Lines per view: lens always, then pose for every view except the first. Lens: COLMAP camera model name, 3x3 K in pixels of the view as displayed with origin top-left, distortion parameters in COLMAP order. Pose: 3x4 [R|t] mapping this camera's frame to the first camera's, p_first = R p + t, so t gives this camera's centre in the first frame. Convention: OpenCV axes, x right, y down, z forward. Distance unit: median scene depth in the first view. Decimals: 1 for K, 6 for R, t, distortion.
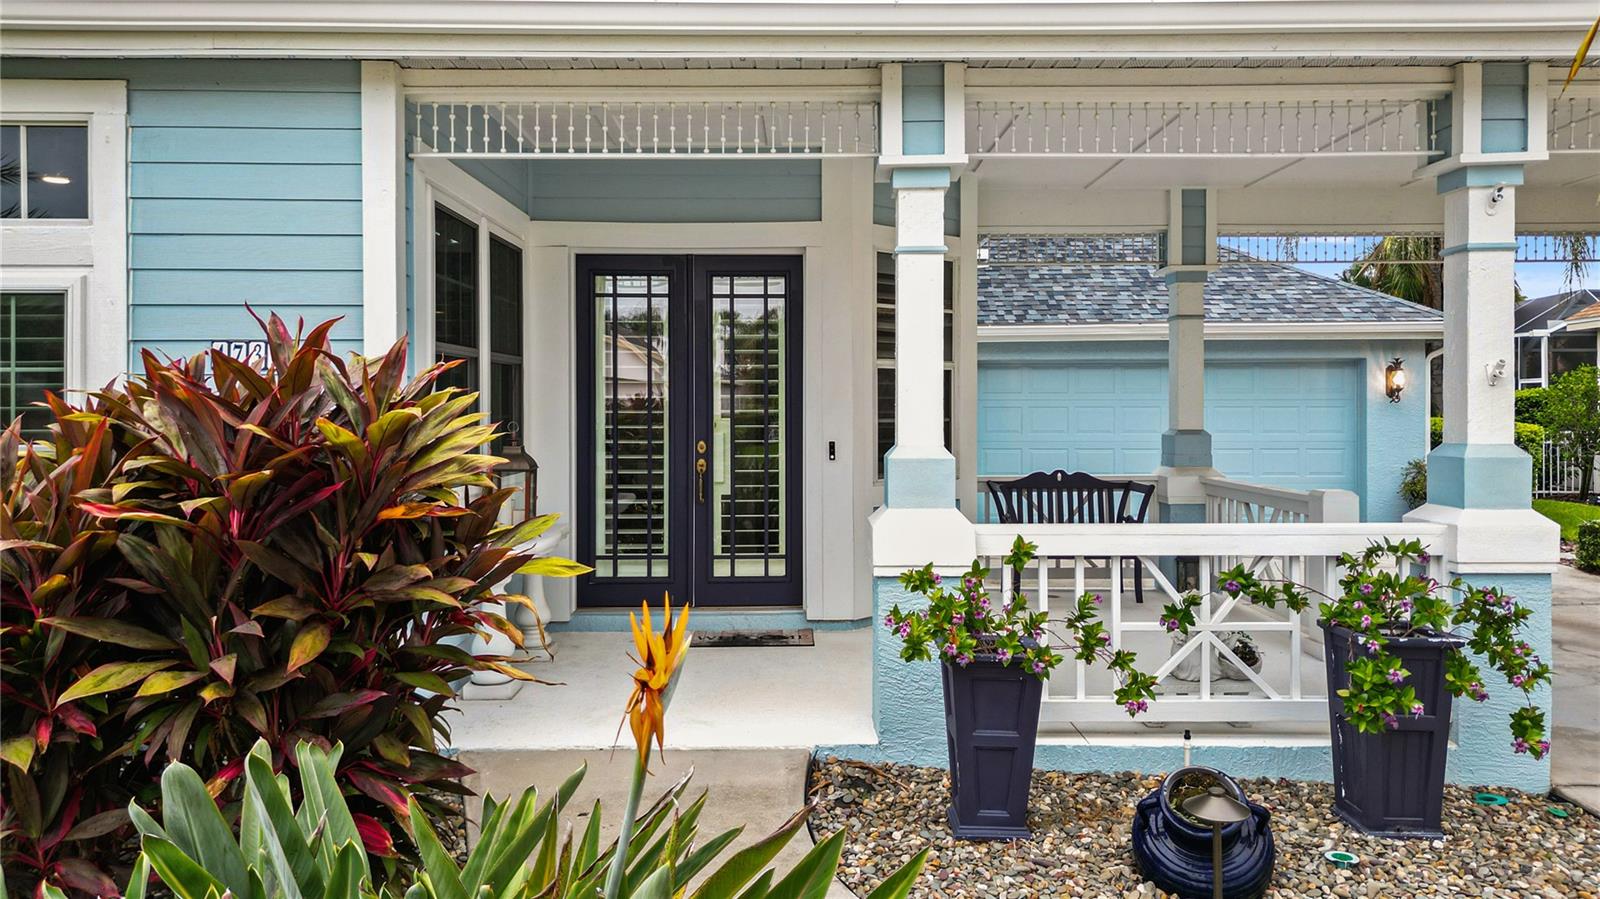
lens RADIAL K [[1127.2, 0, 794.0], [0, 1127.2, 446.3], [0, 0, 1]] dist [0.073533, -0.071491]
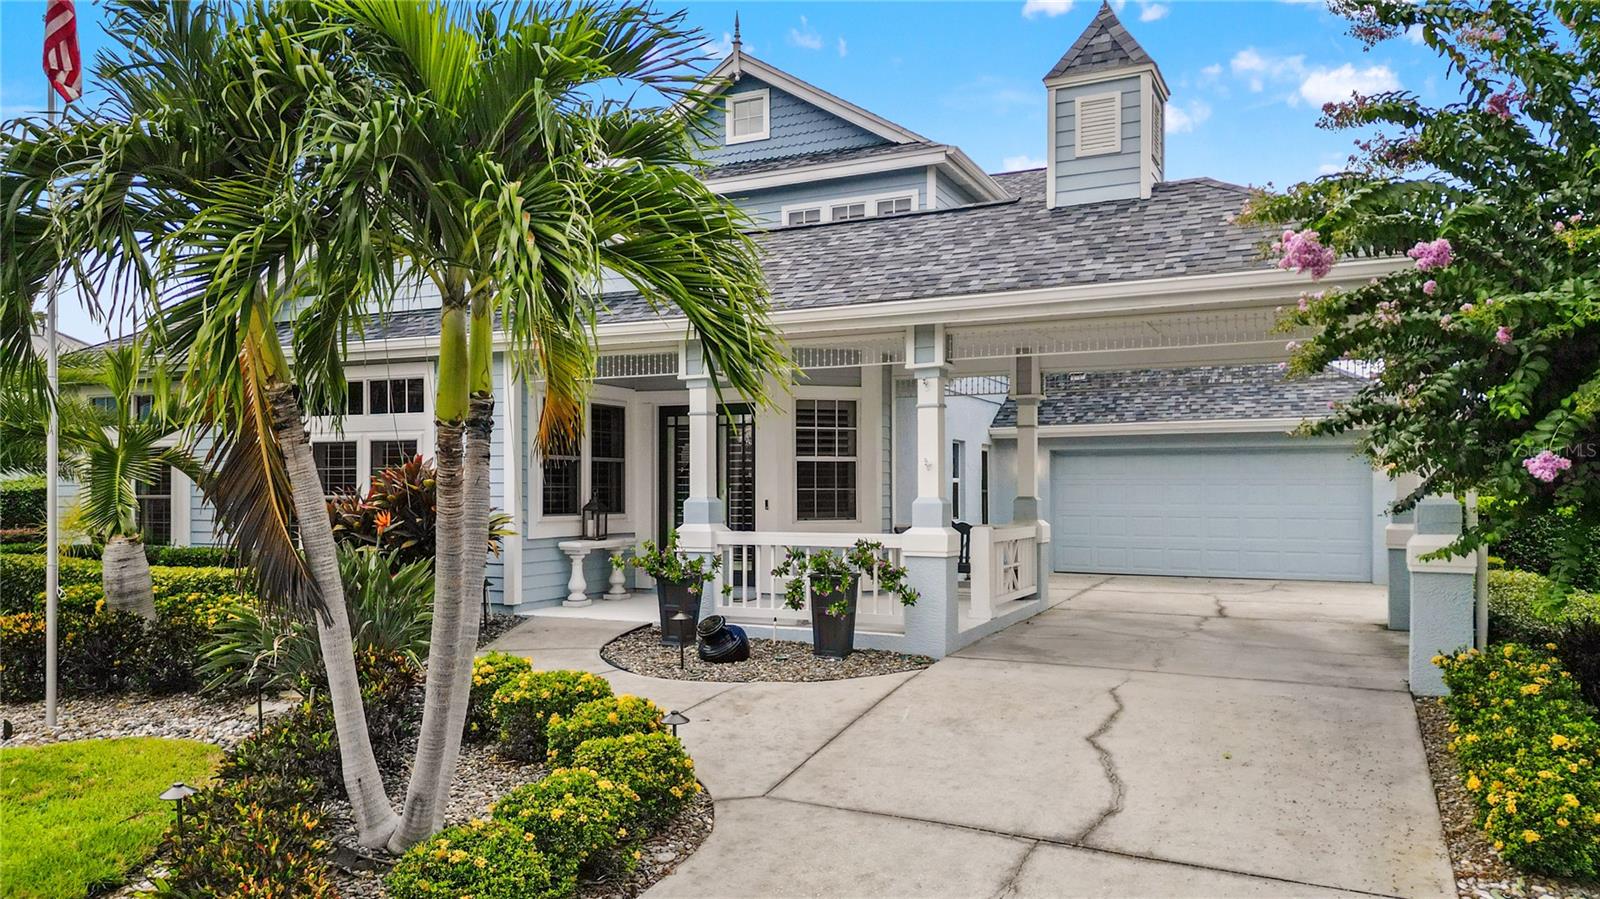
lens RADIAL K [[1126.4, 0, 799.9], [0, 1126.4, 478.9], [0, 0, 1]] dist [0.057295, -0.050368]
pose [[0.910452, -0.002956, -0.413604, 0.900807], [-0.015737, 0.999003, -0.041782, 0.040024], [0.413315, 0.044550, 0.909498, -0.736749]]
